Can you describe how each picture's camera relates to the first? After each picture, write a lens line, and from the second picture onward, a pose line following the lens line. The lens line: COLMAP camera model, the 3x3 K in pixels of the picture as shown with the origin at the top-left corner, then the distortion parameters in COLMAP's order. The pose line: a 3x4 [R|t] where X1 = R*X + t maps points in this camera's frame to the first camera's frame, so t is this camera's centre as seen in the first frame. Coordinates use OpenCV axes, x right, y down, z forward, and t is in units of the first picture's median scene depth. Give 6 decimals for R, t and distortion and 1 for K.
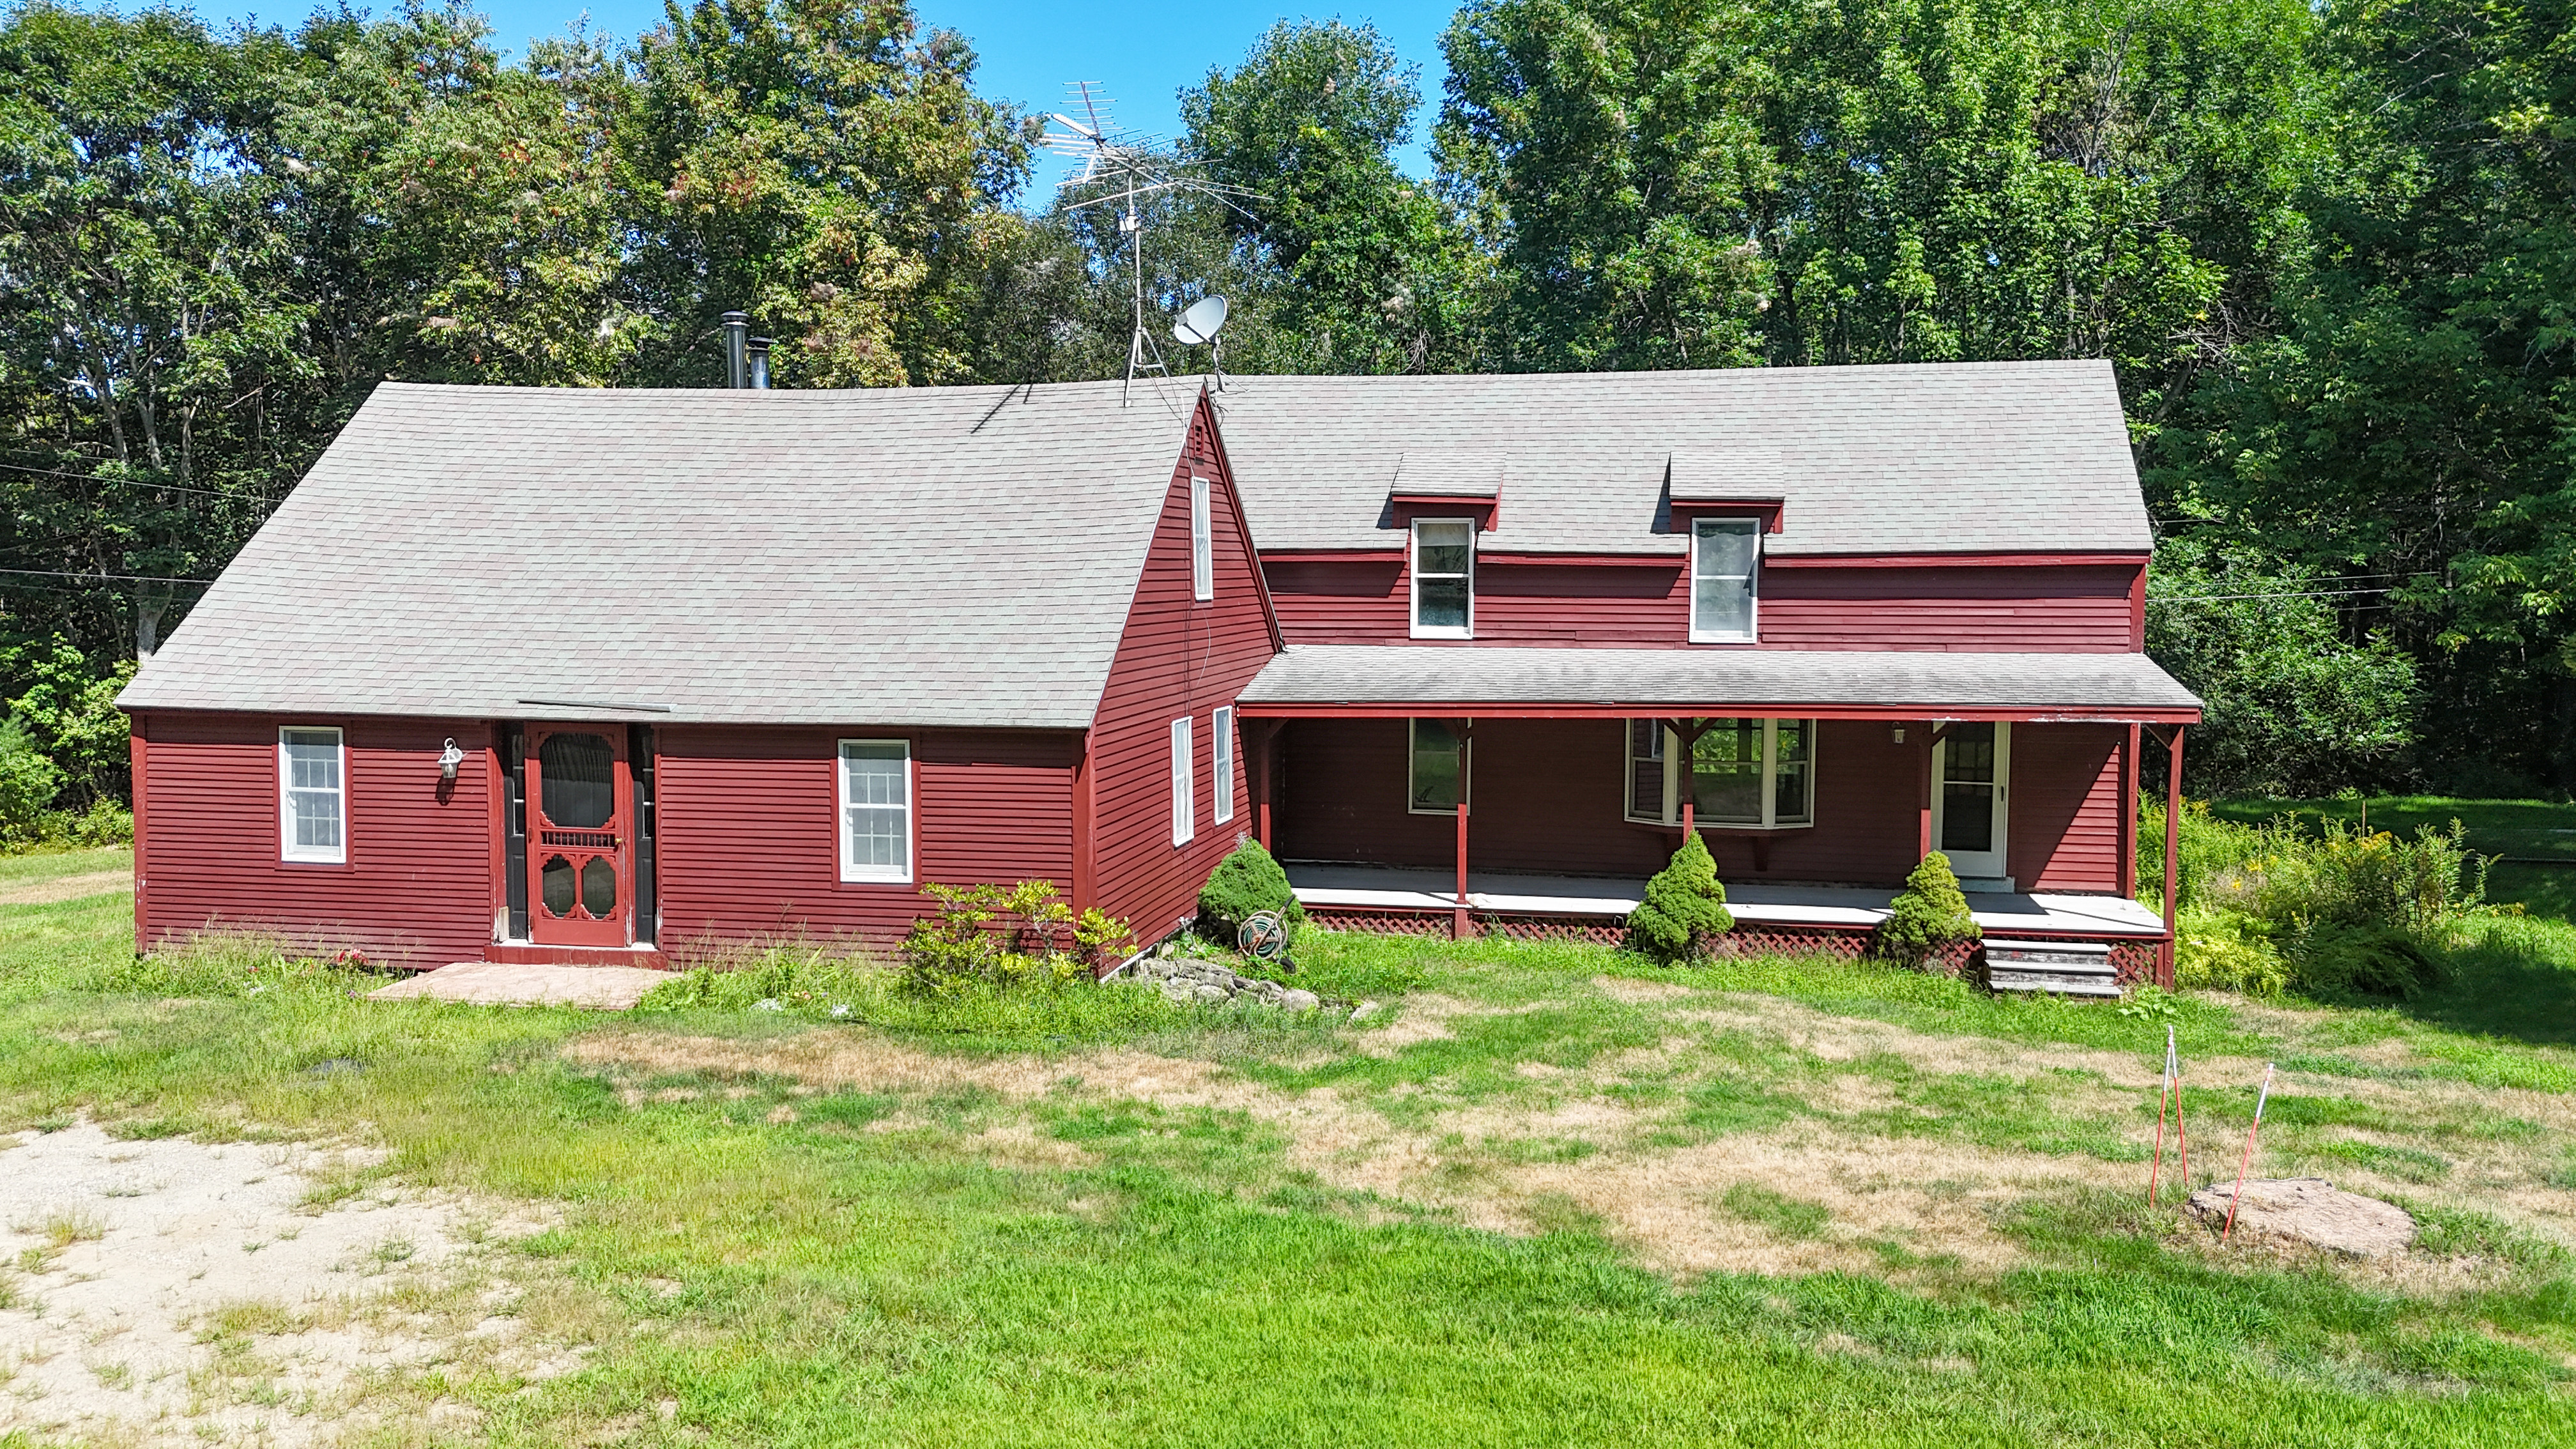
lens RADIAL K [[1881.5, 0, 1290.6], [0, 1881.5, 700.4], [0, 0, 1]] dist [0.080008, -0.085803]
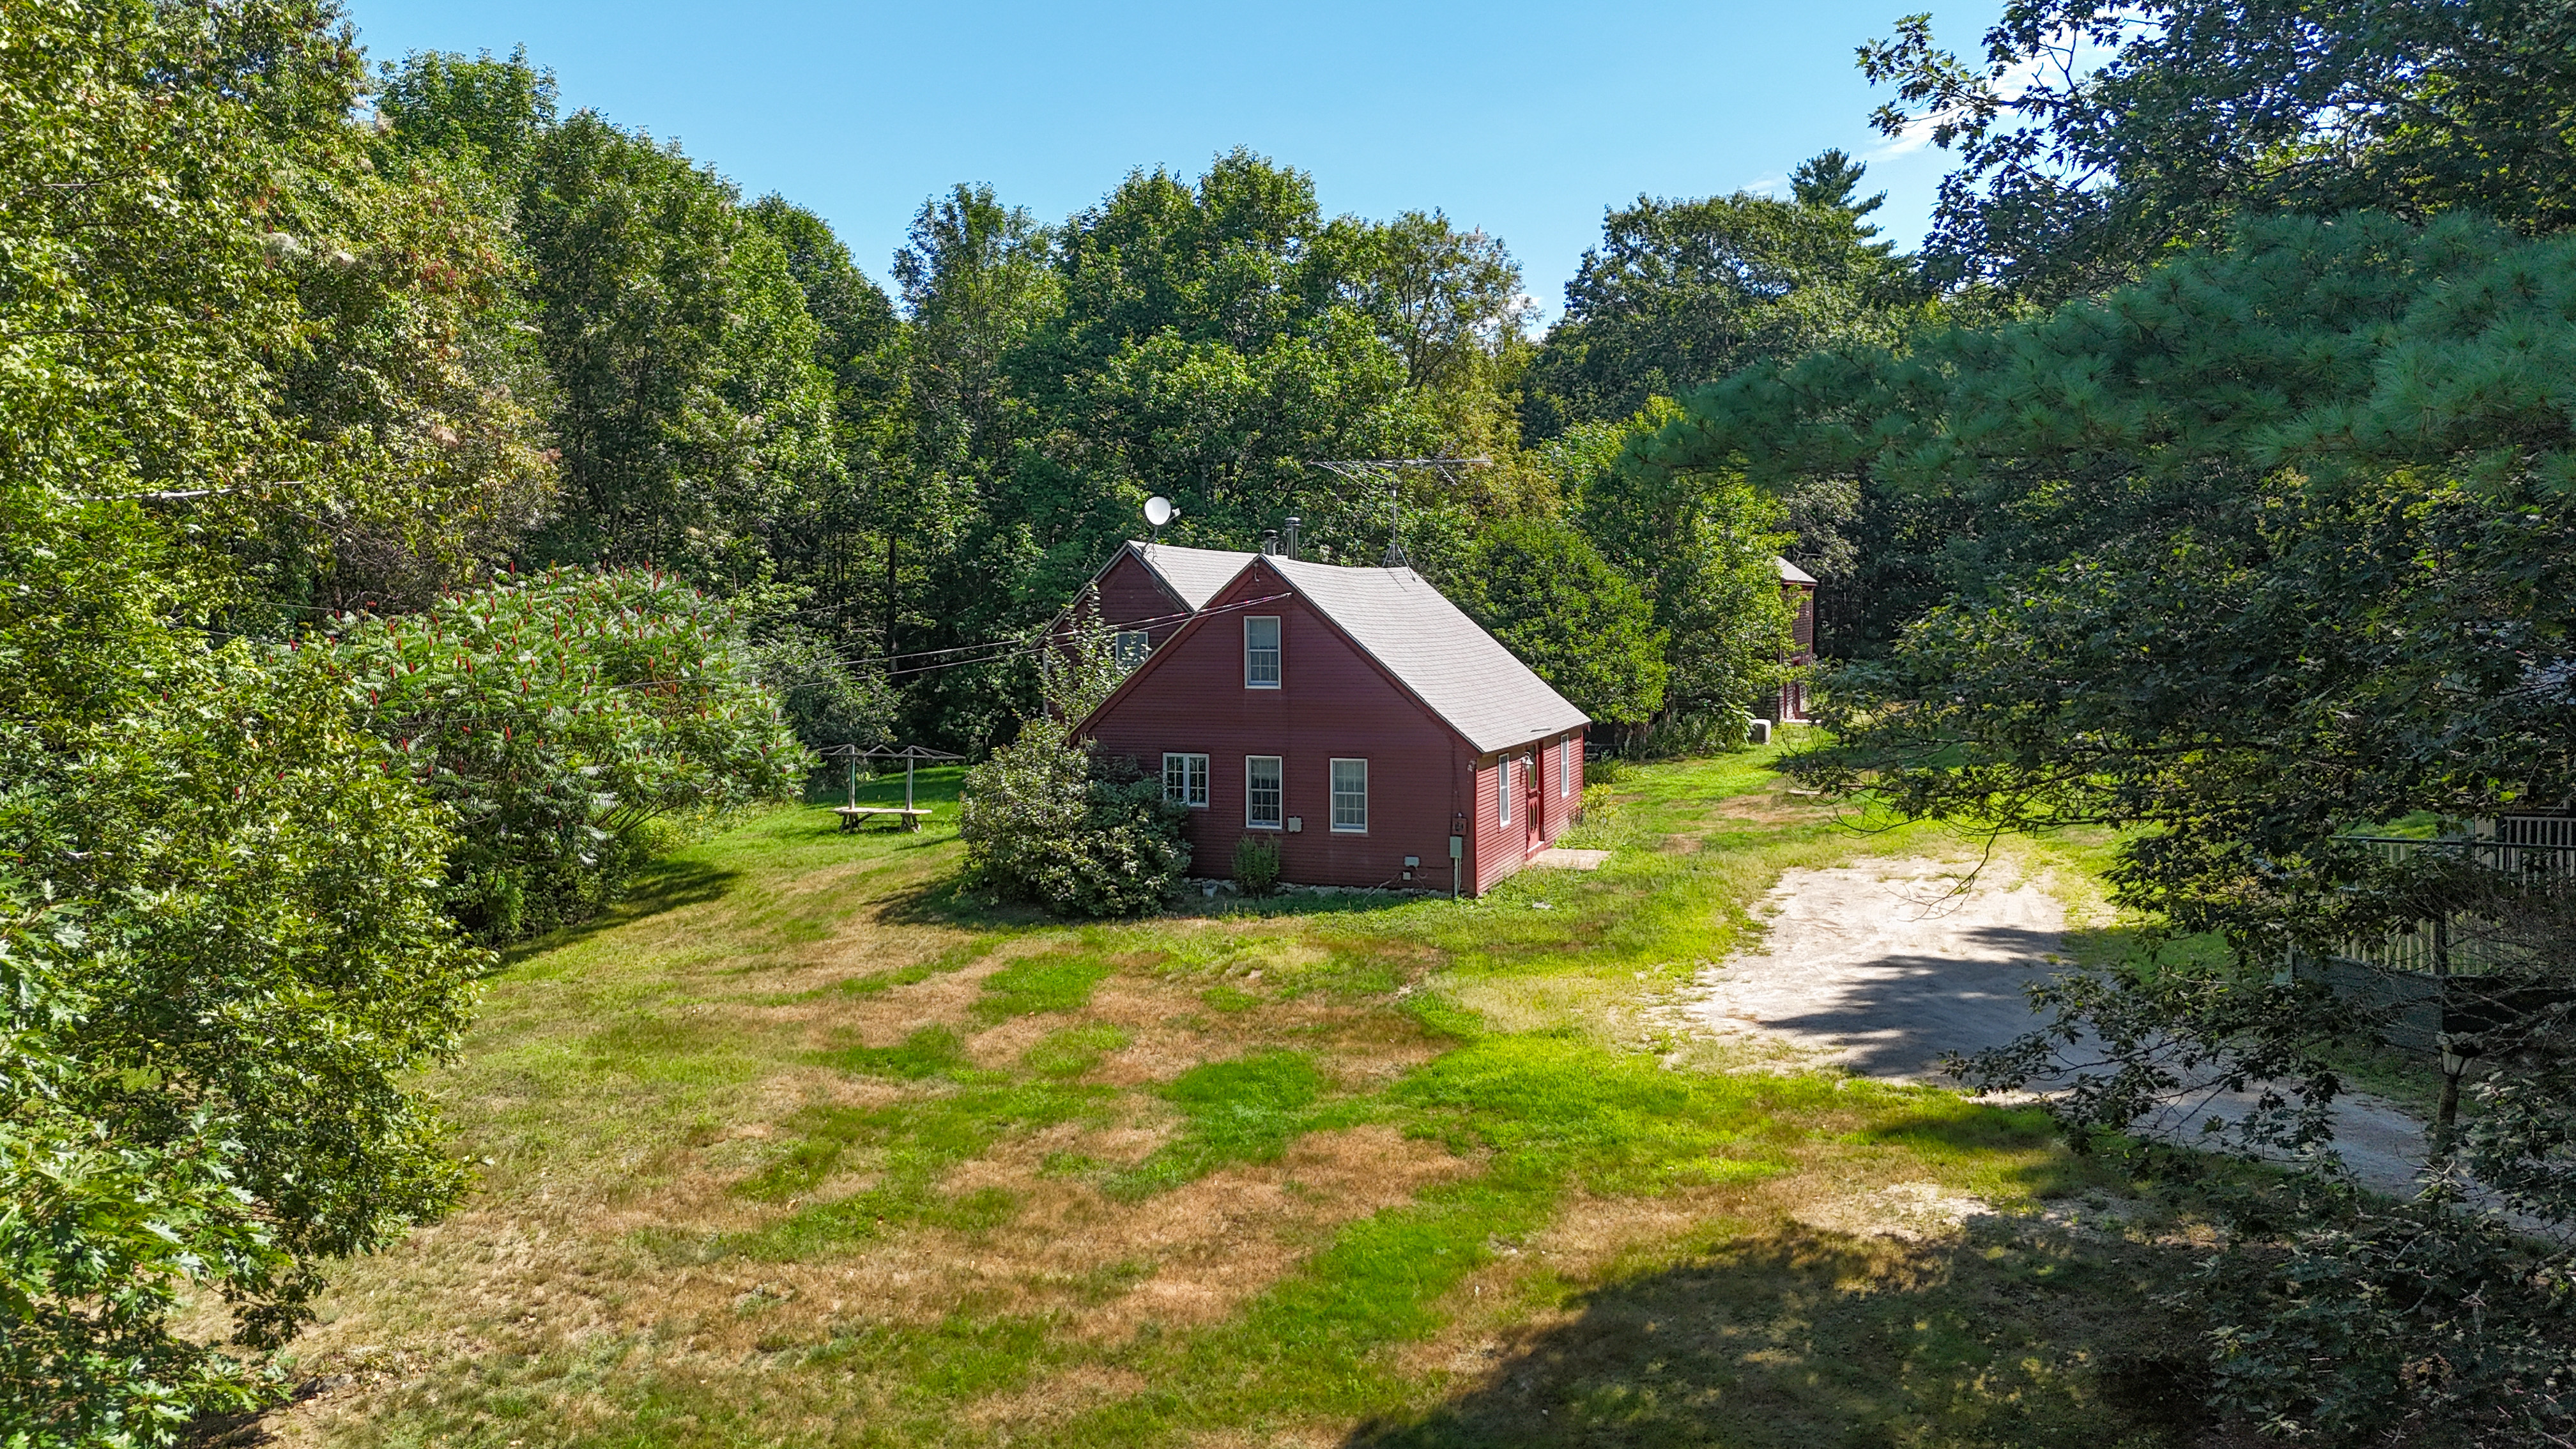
lens RADIAL K [[1866.4, 0, 1289.1], [0, 1866.4, 690.8], [0, 0, 1]] dist [0.112501, -0.152569]
pose [[0.137311, -0.045420, 0.989486, -2.359773], [0.077521, 0.996377, 0.034979, -0.129235], [-0.987490, 0.071903, 0.140335, 0.937810]]
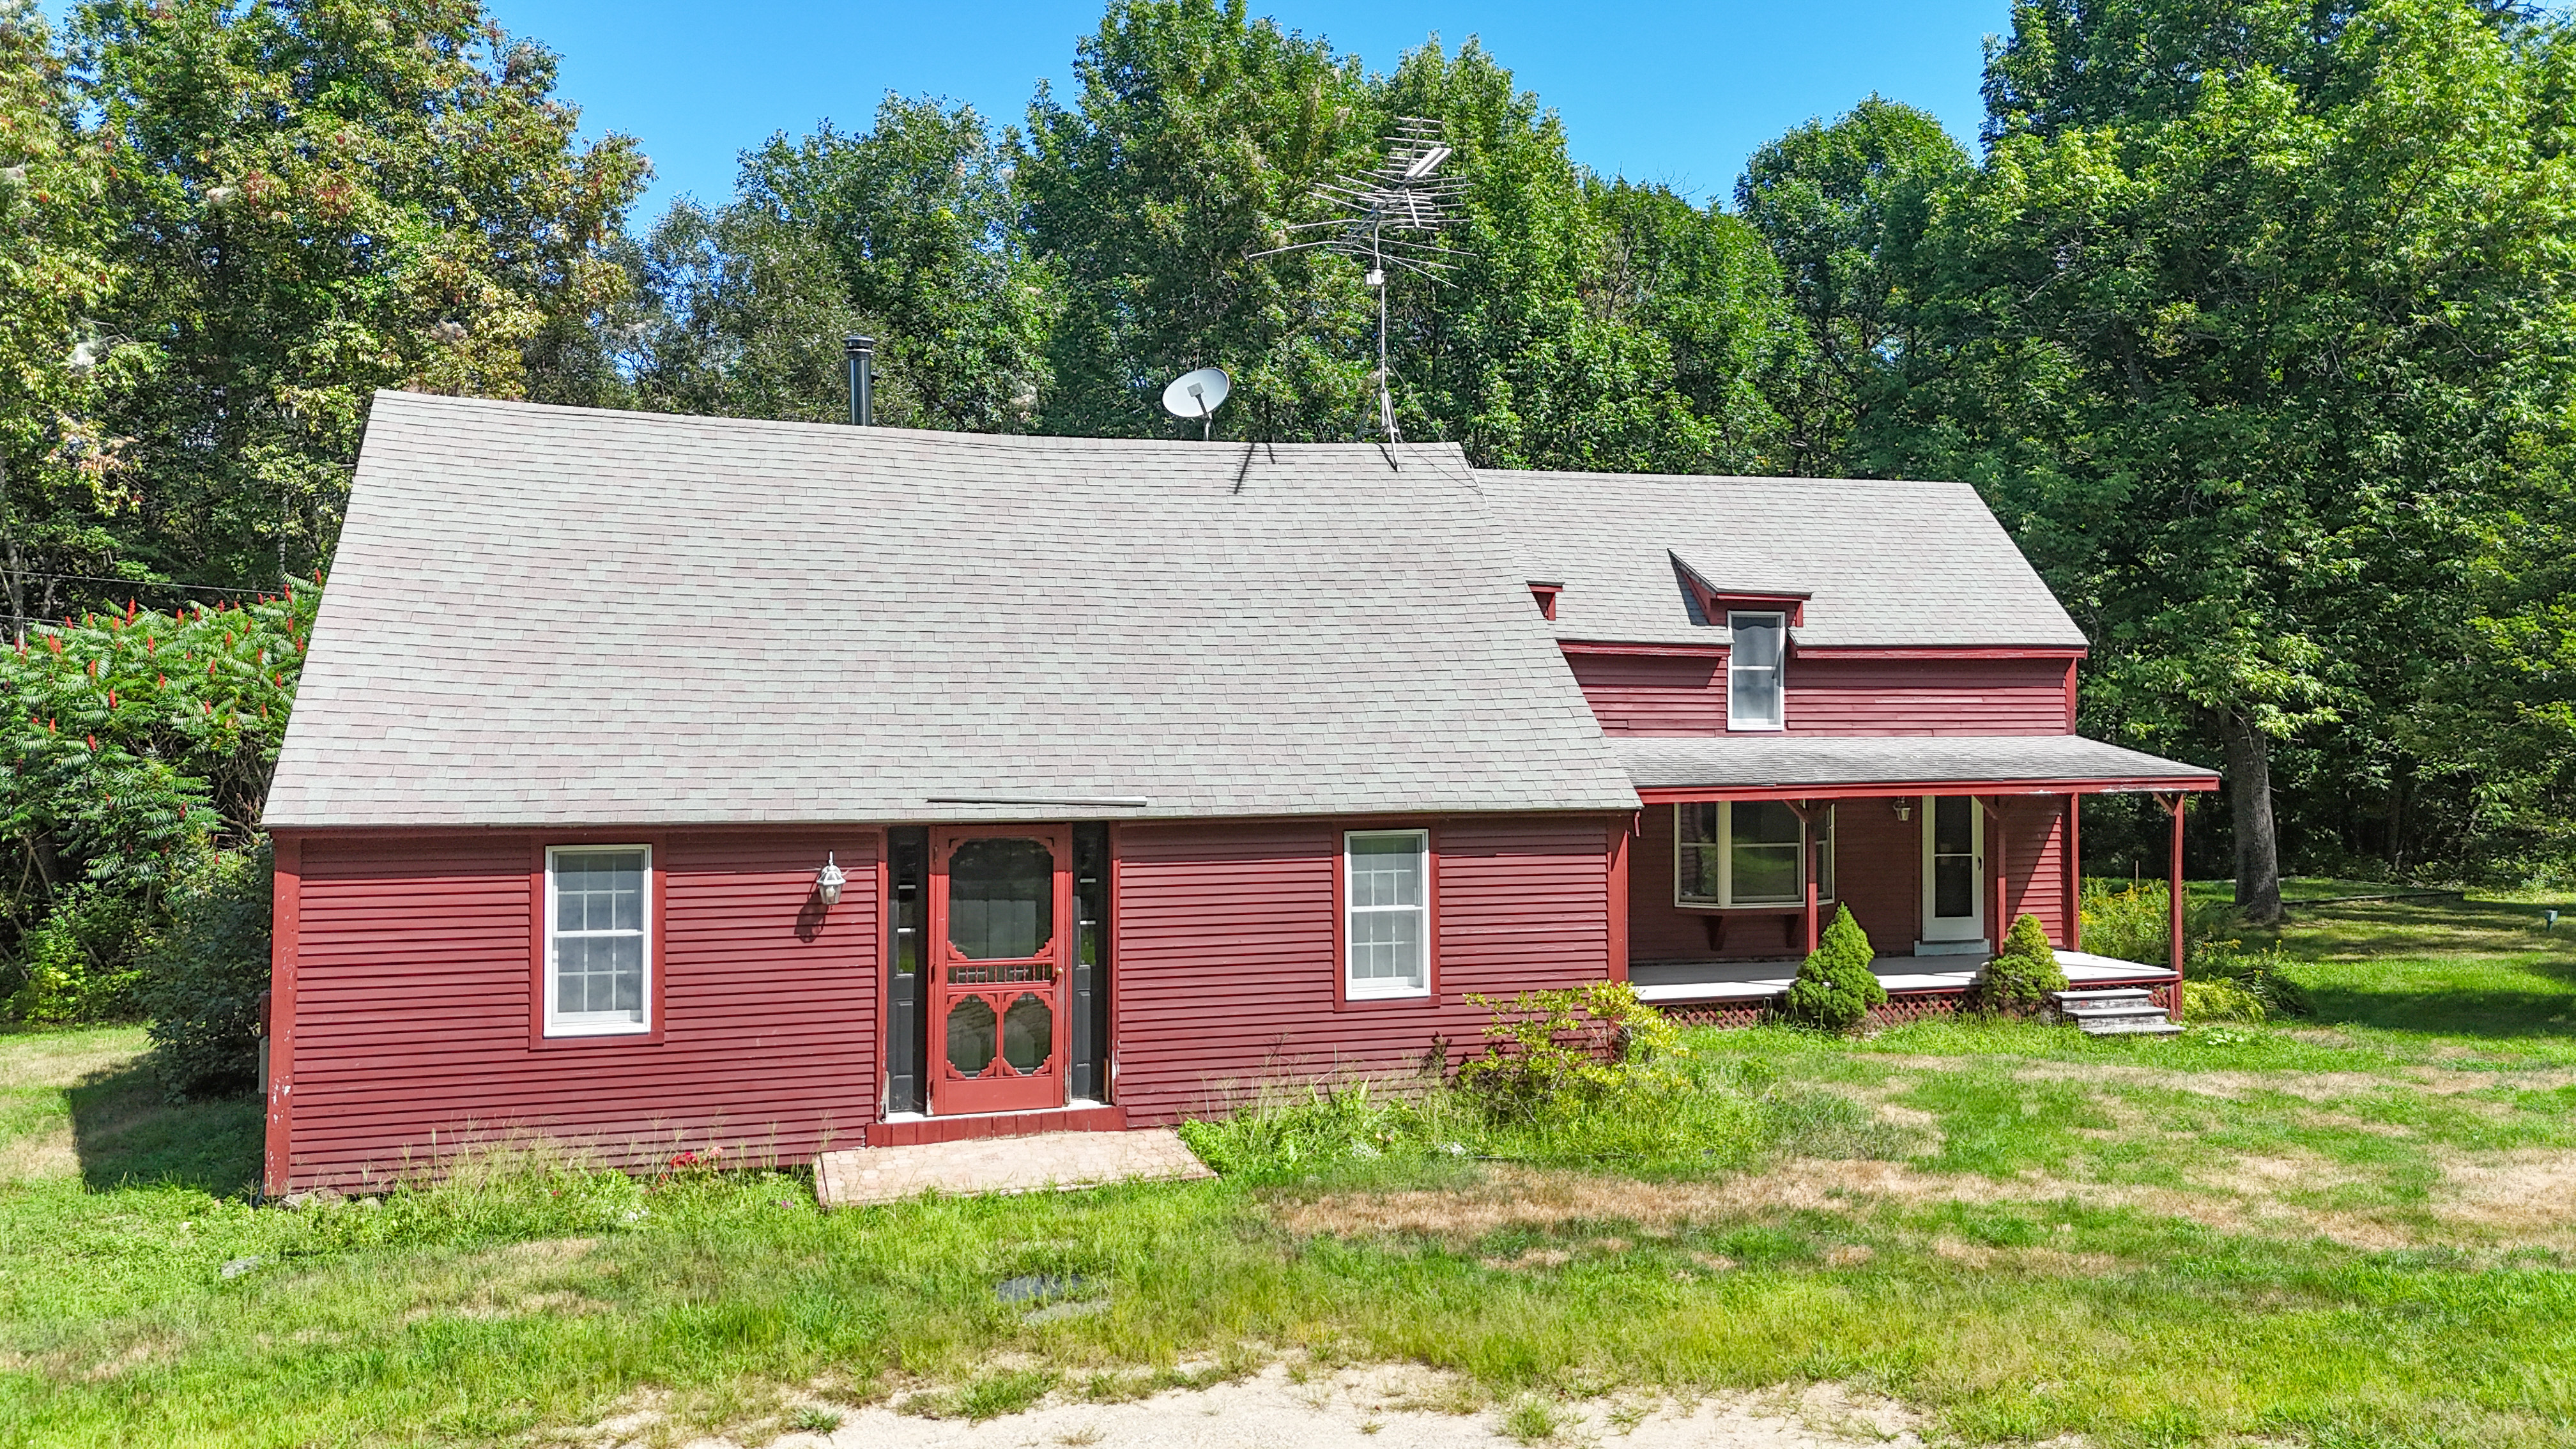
lens RADIAL K [[1881.5, 0, 1290.6], [0, 1881.5, 700.4], [0, 0, 1]] dist [0.080008, -0.085803]
pose [[0.890841, -0.001310, 0.454313, -0.602413], [0.033794, 0.997417, -0.063389, 0.013496], [-0.453056, 0.071822, 0.888584, 0.237908]]
